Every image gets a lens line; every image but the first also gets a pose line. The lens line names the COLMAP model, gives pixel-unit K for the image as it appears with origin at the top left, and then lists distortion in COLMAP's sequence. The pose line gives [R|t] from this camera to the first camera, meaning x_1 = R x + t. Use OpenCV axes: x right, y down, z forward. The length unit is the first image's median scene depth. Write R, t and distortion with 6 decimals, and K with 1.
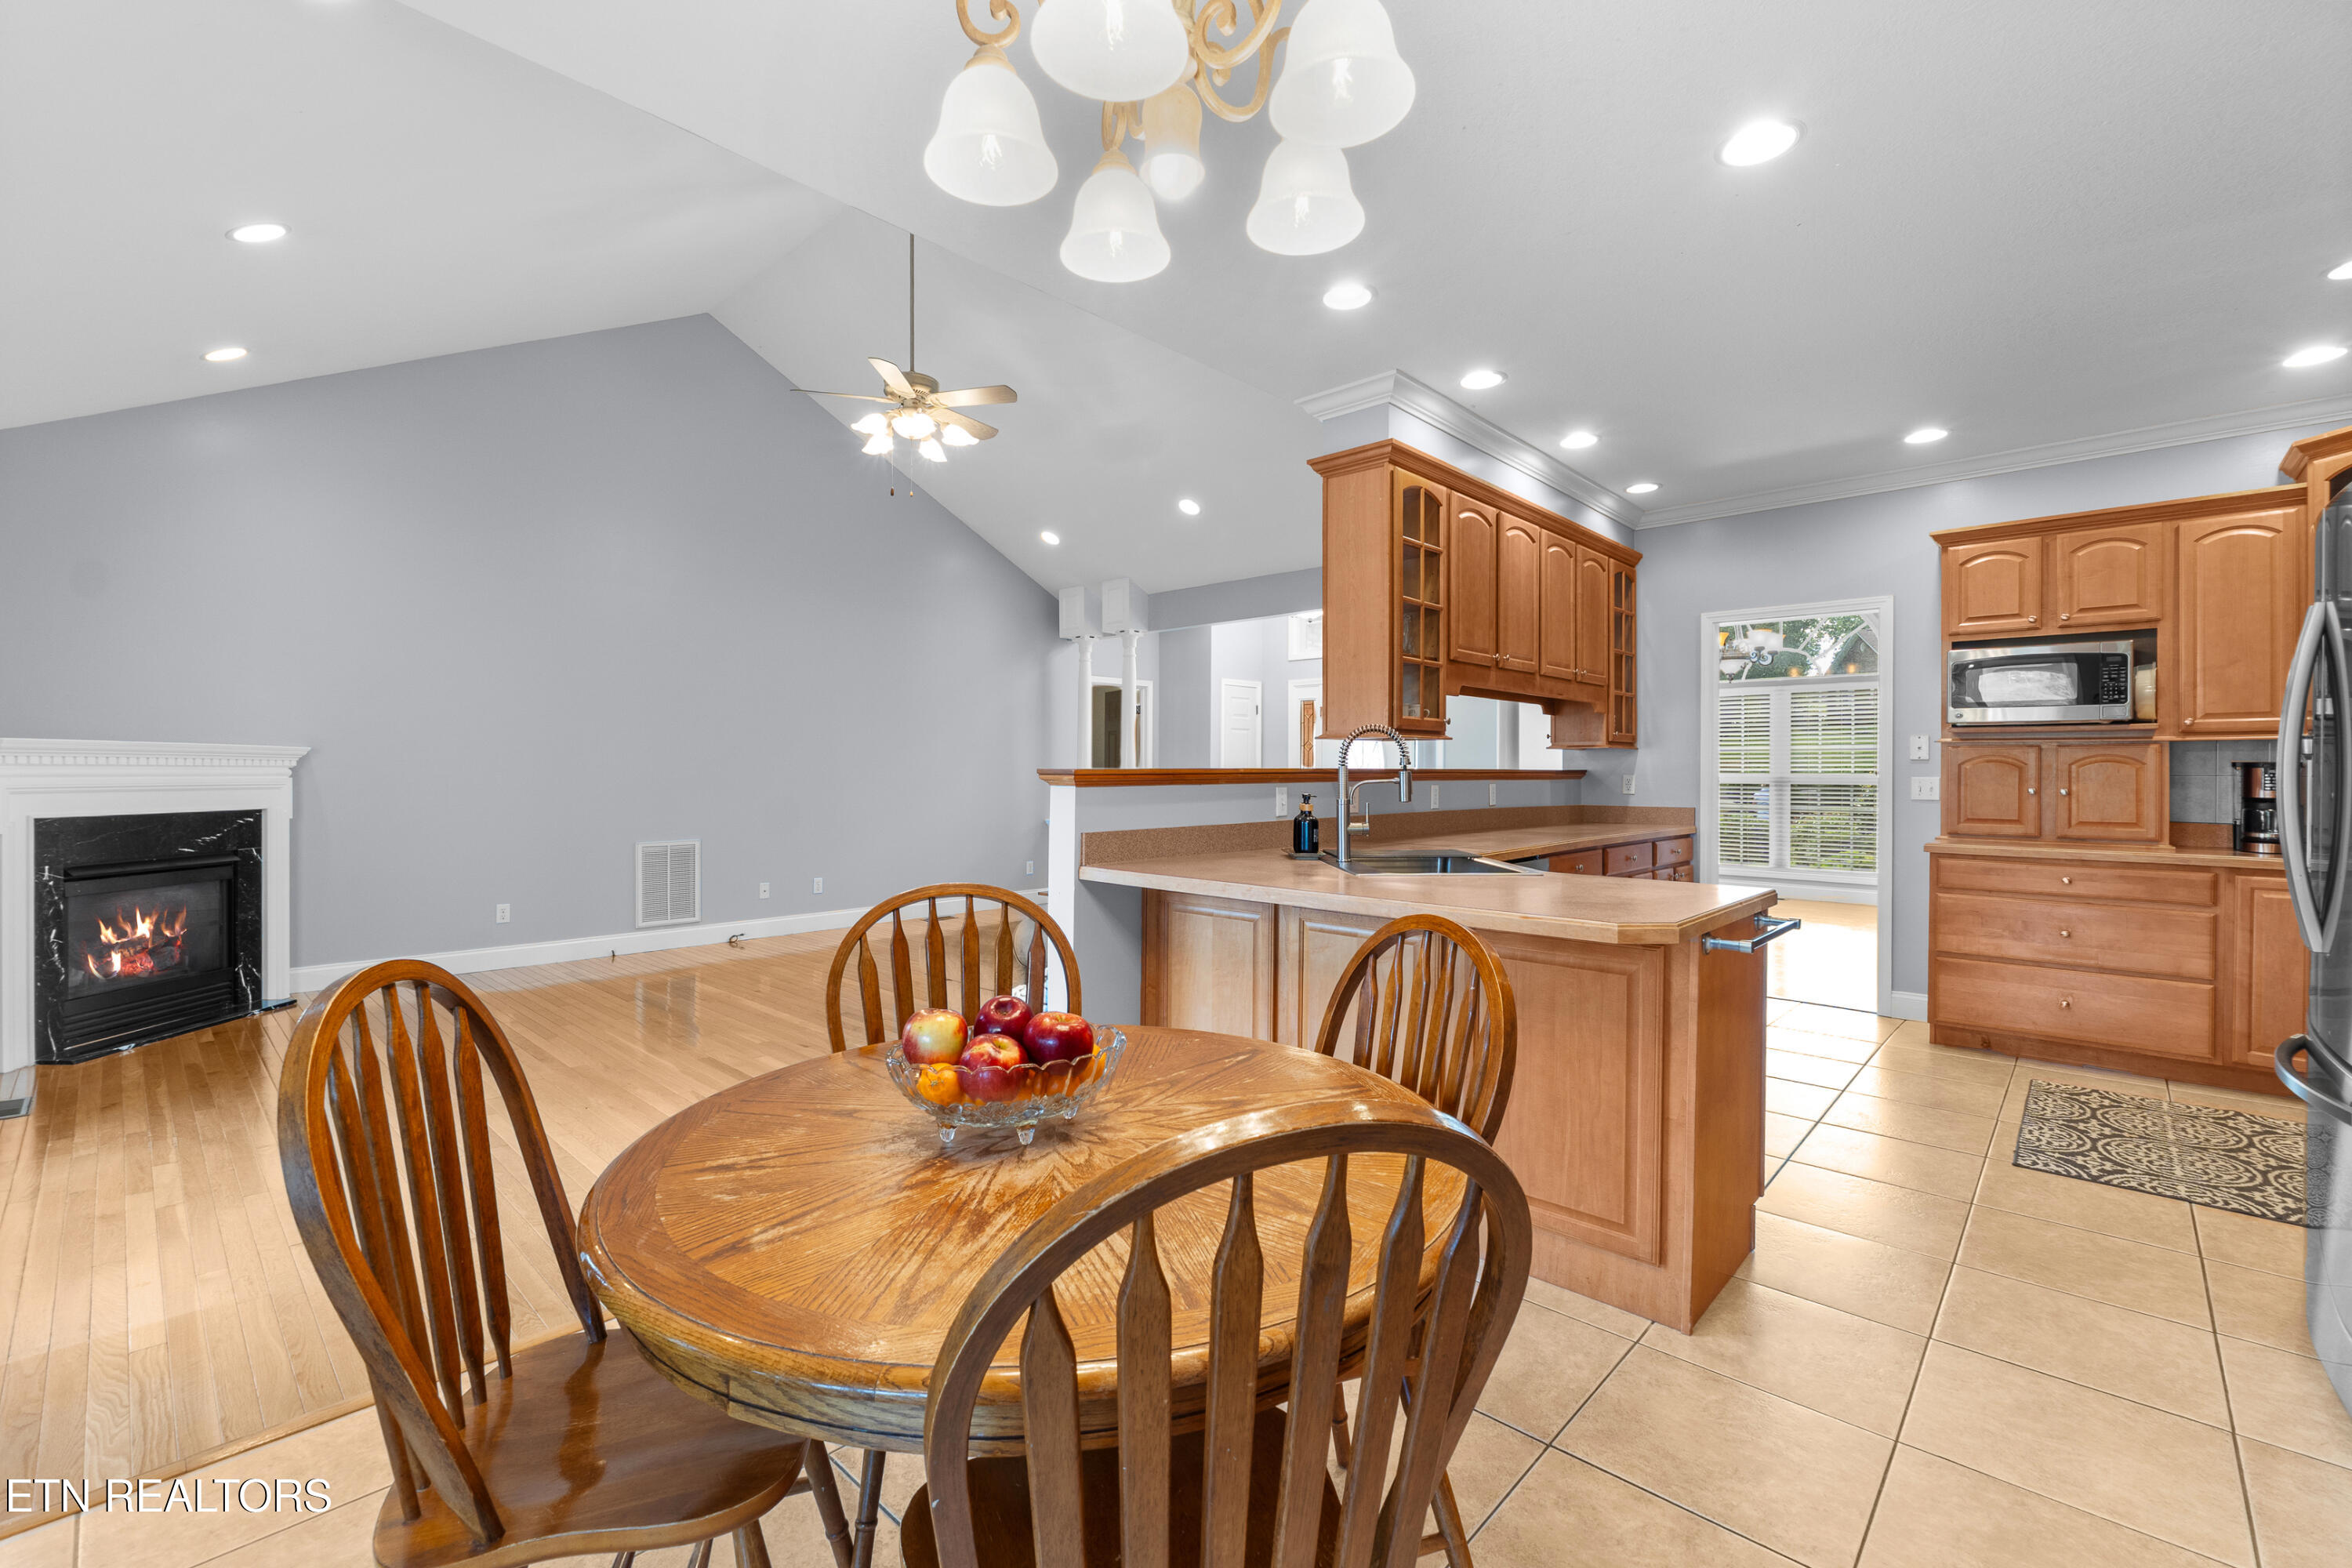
lens RADIAL K [[1005.3, 0, 1166.4], [0, 1005.3, 771.7], [0, 0, 1]] dist [-0.007855, 0.000137]
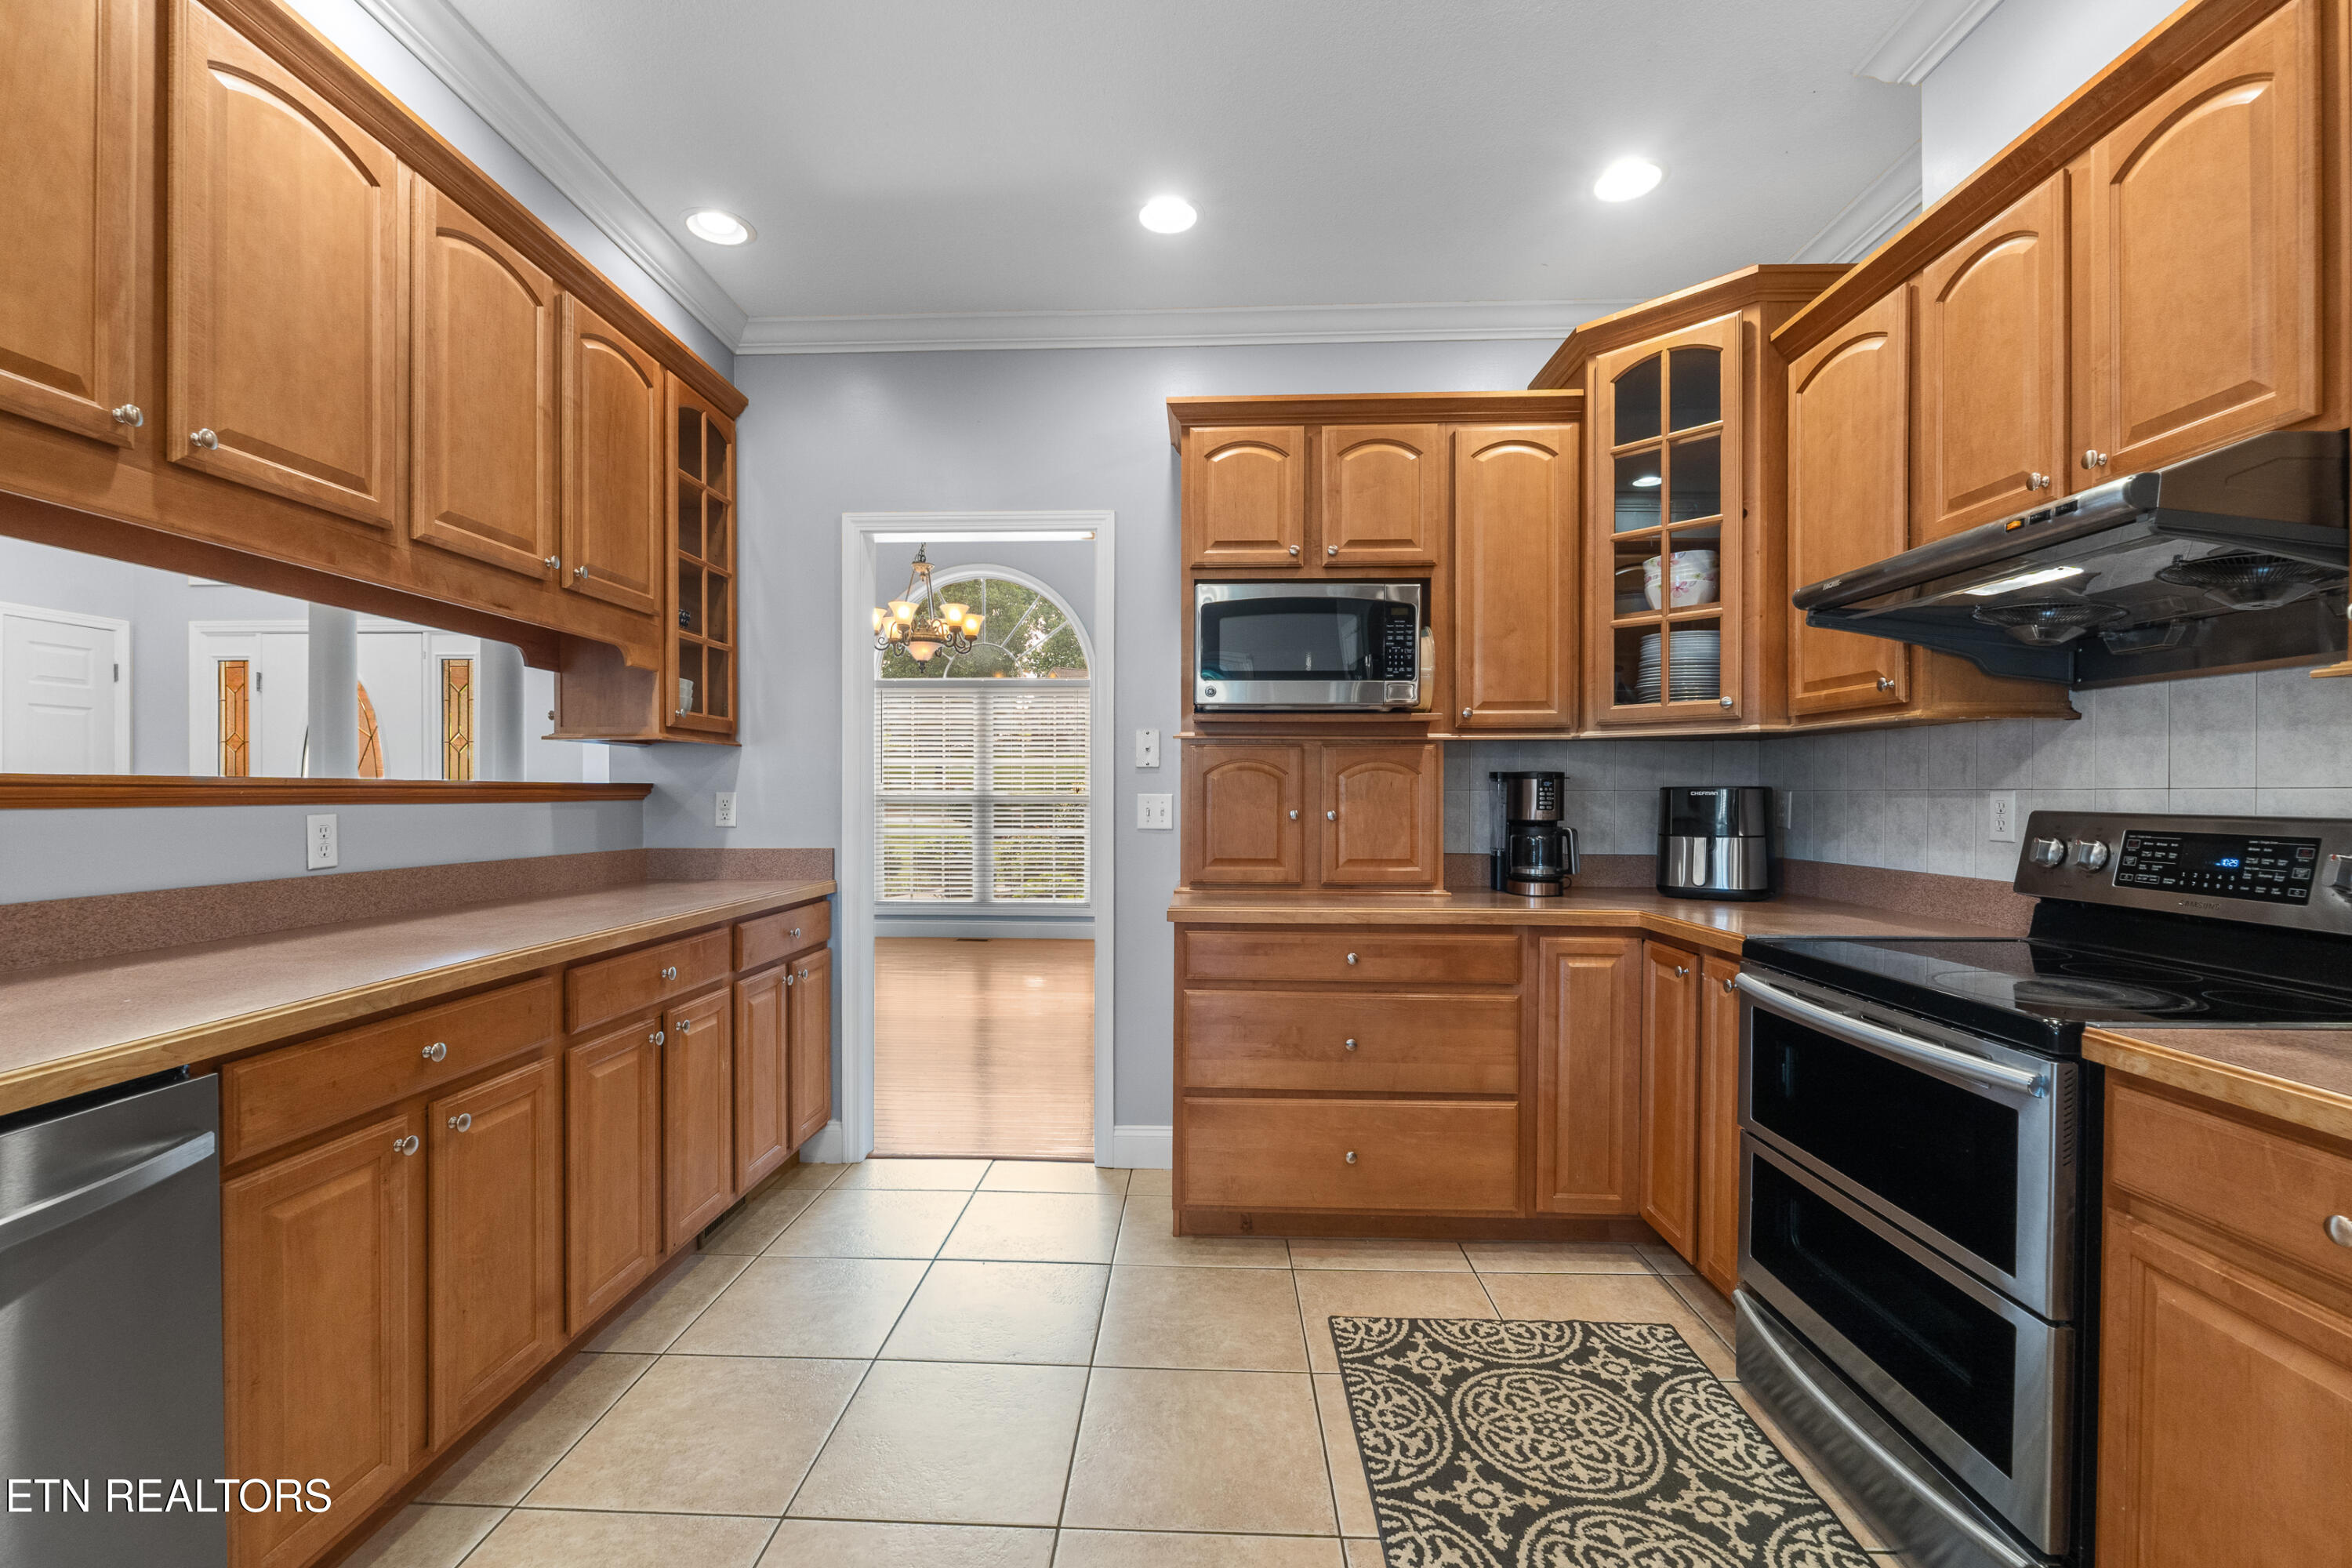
lens RADIAL K [[1005.3, 0, 1170.3], [0, 1005.3, 797.4], [0, 0, 1]] dist [-0.007855, 0.000137]
pose [[0.752613, -0.005949, 0.658436, 0.393502], [0.002358, 0.999977, 0.006339, 0.004029], [-0.658458, -0.003218, 0.752610, 0.588891]]
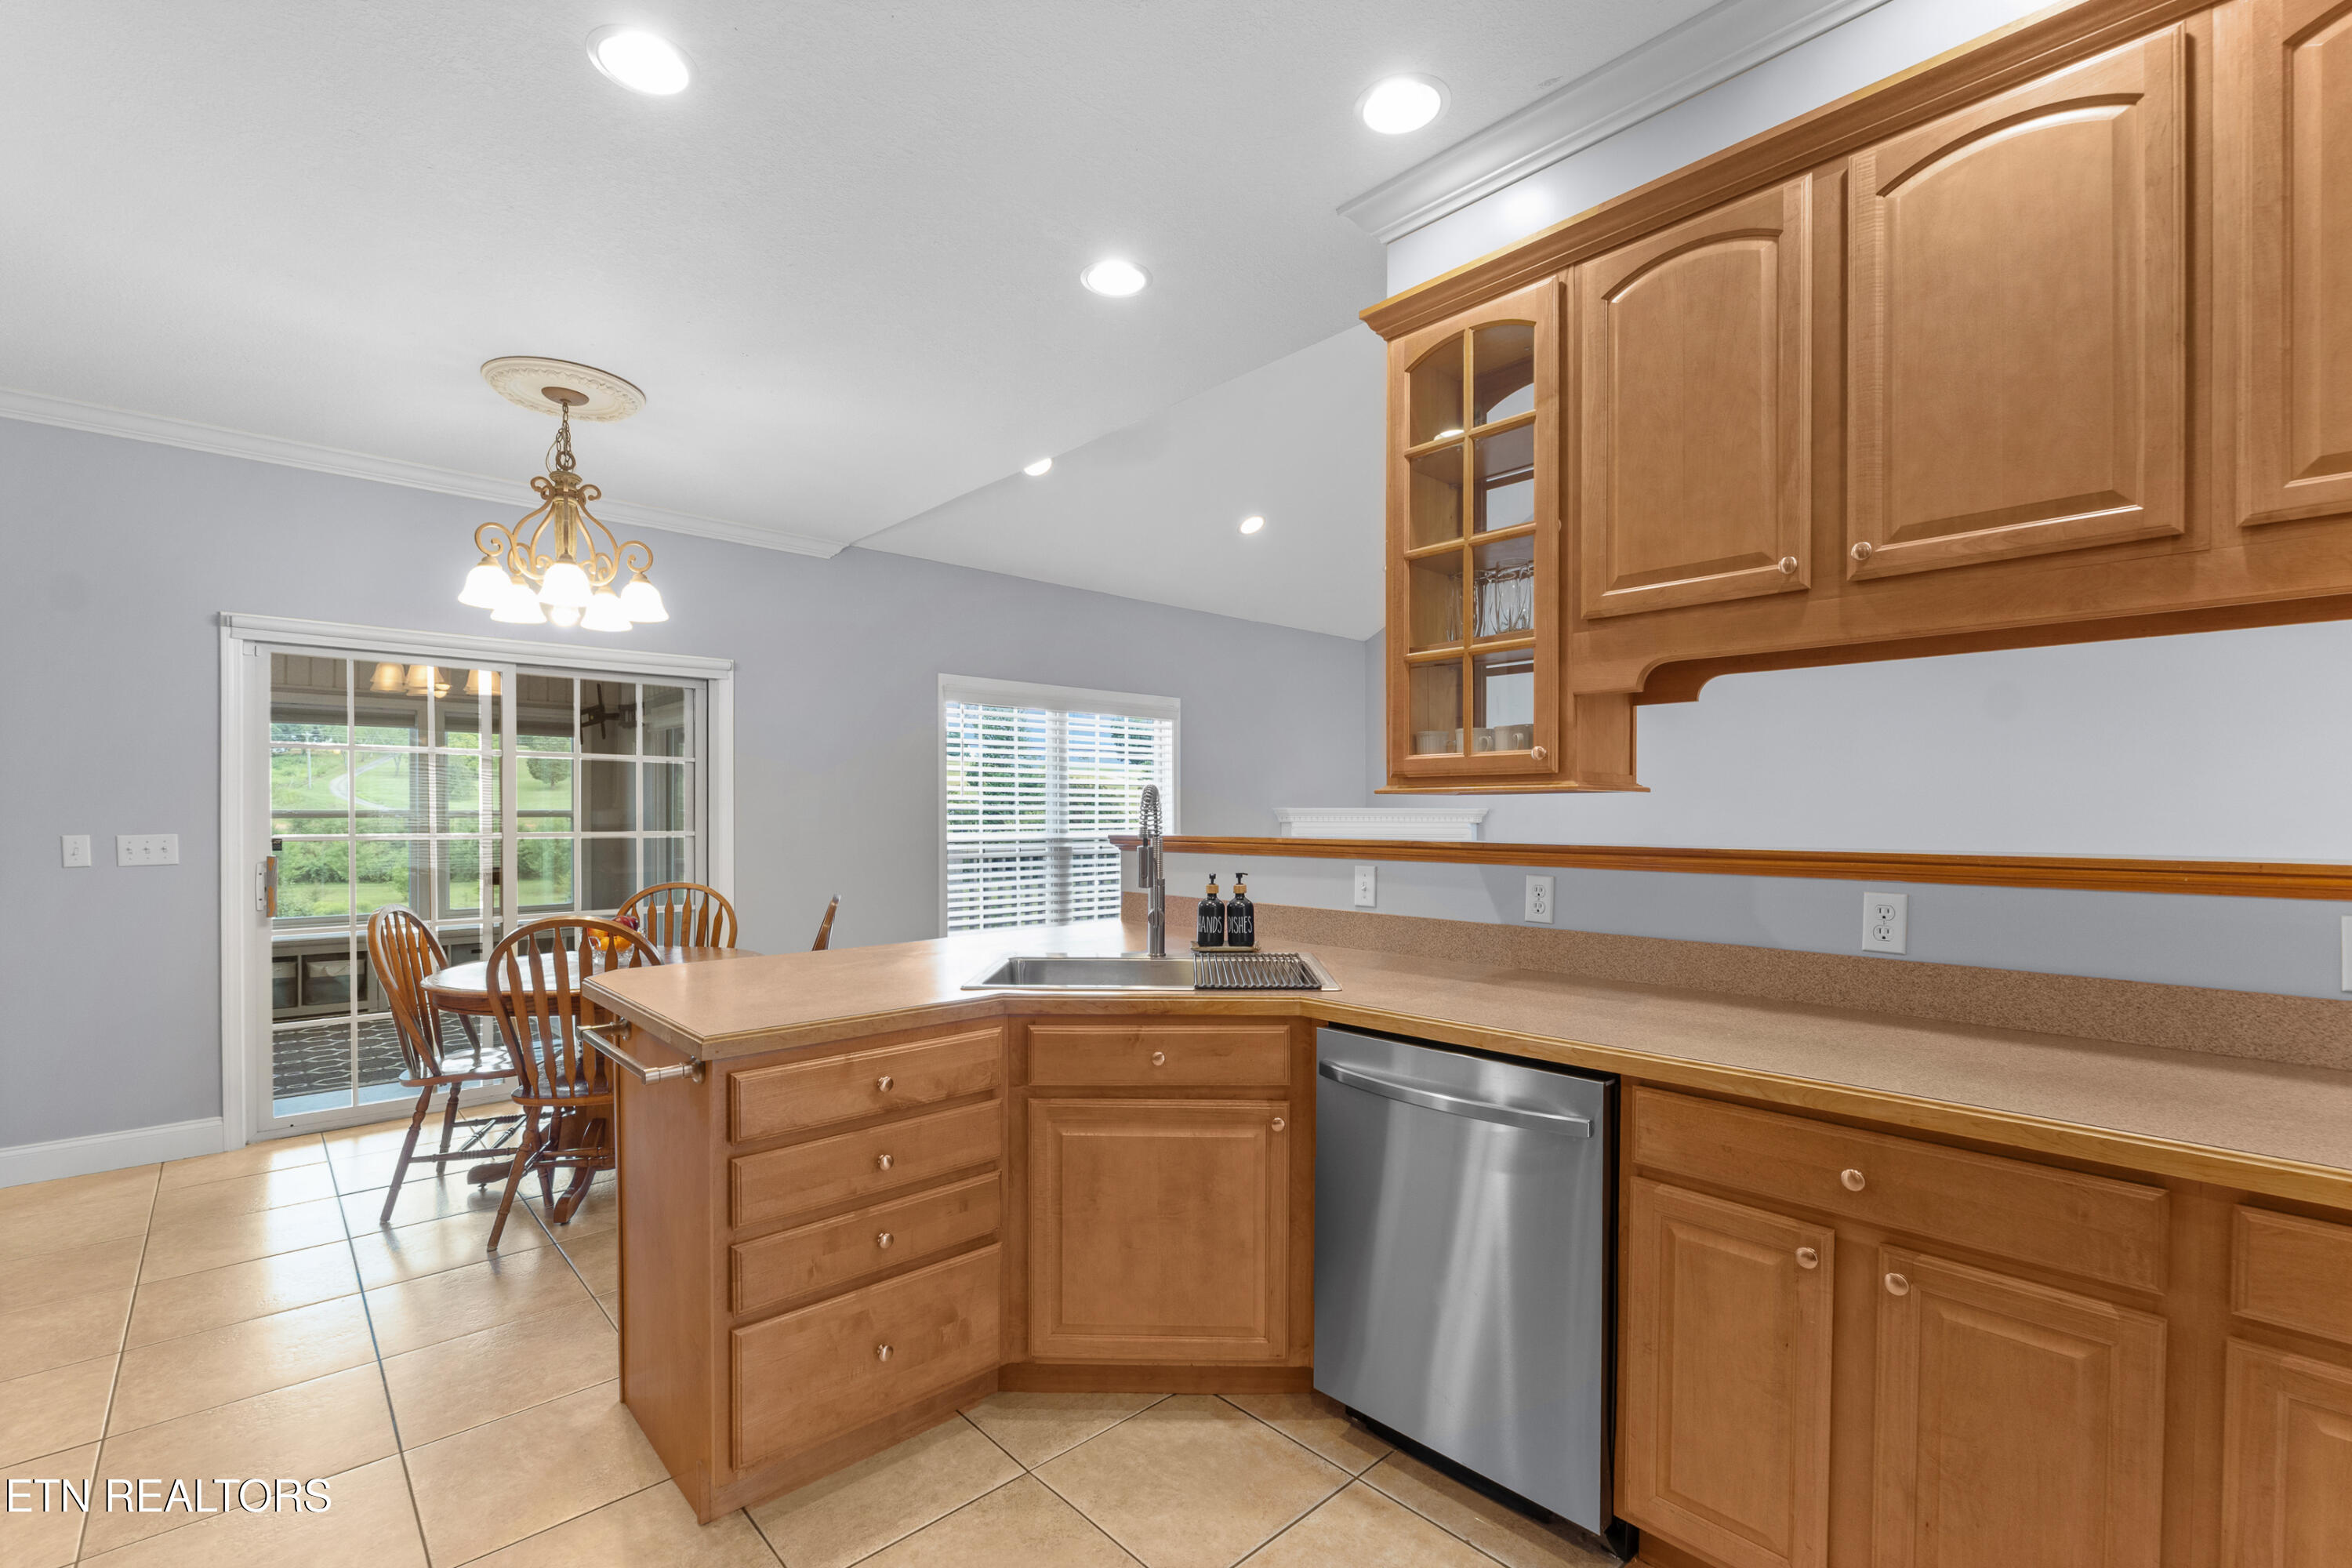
lens RADIAL K [[1005.3, 0, 1166.9], [0, 1005.3, 816.9], [0, 0, 1]] dist [-0.007855, 0.000137]
pose [[-0.071279, 0.003438, -0.997451, 0.777108], [-0.004654, 0.999982, 0.003779, -0.019578], [0.997446, 0.004911, -0.071261, 0.843886]]
